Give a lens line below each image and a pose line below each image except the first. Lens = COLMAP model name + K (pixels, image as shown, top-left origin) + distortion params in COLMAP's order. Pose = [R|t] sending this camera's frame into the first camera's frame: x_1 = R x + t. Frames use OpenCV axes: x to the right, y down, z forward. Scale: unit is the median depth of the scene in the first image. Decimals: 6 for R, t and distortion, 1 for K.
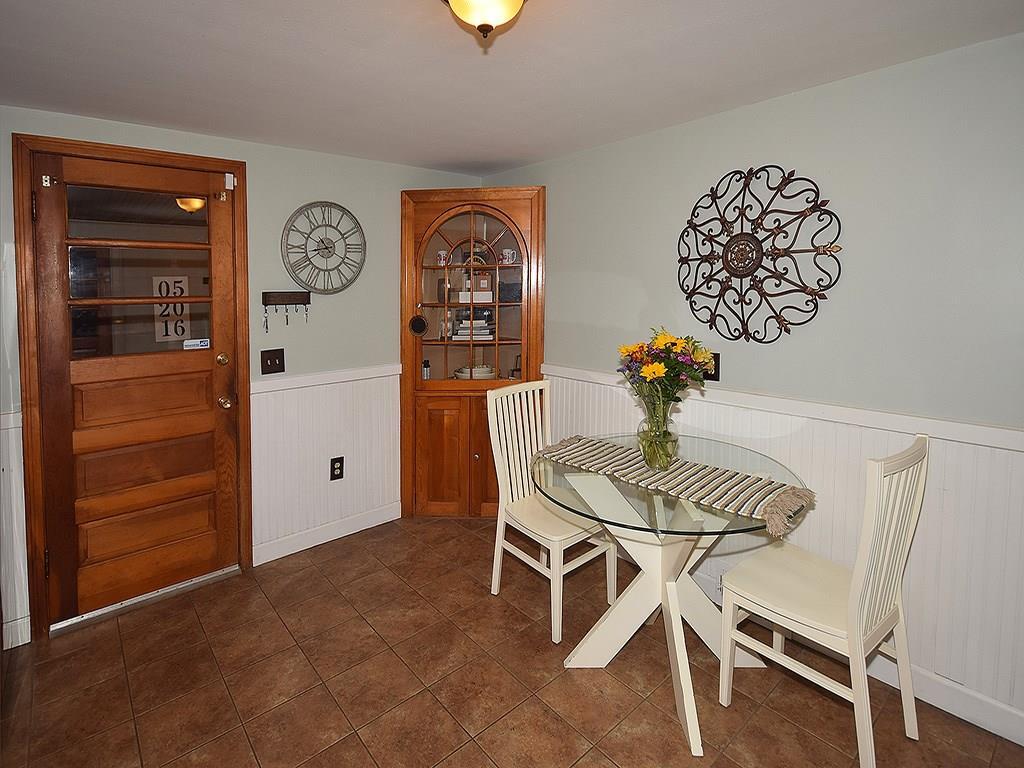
lens RADIAL K [[509.1, 0, 512.0], [0, 509.1, 384.0], [0, 0, 1]] dist [-0.001337, -0.000883]
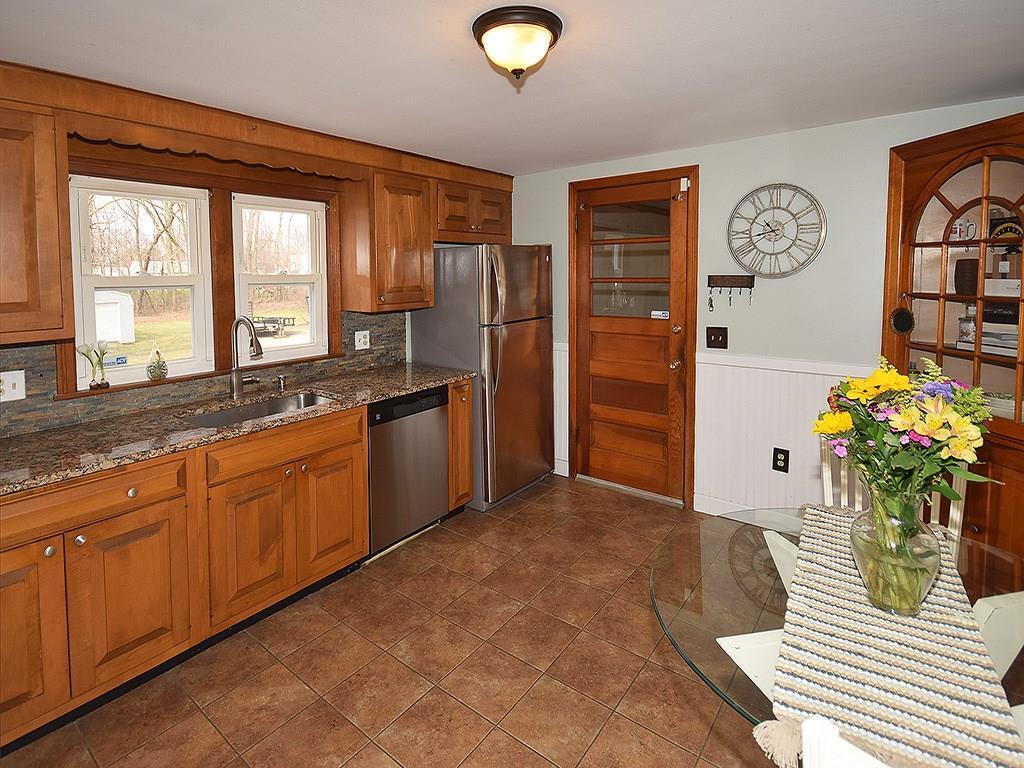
lens RADIAL K [[512.1, 0, 513.0], [0, 512.1, 367.3], [0, 0, 1]] dist [0.000434, -0.000138]
pose [[0.202683, 0.194567, -0.959720, 0.533350], [-0.169166, 0.972284, 0.161388, -0.088055], [0.964522, 0.129641, 0.229980, 0.329326]]
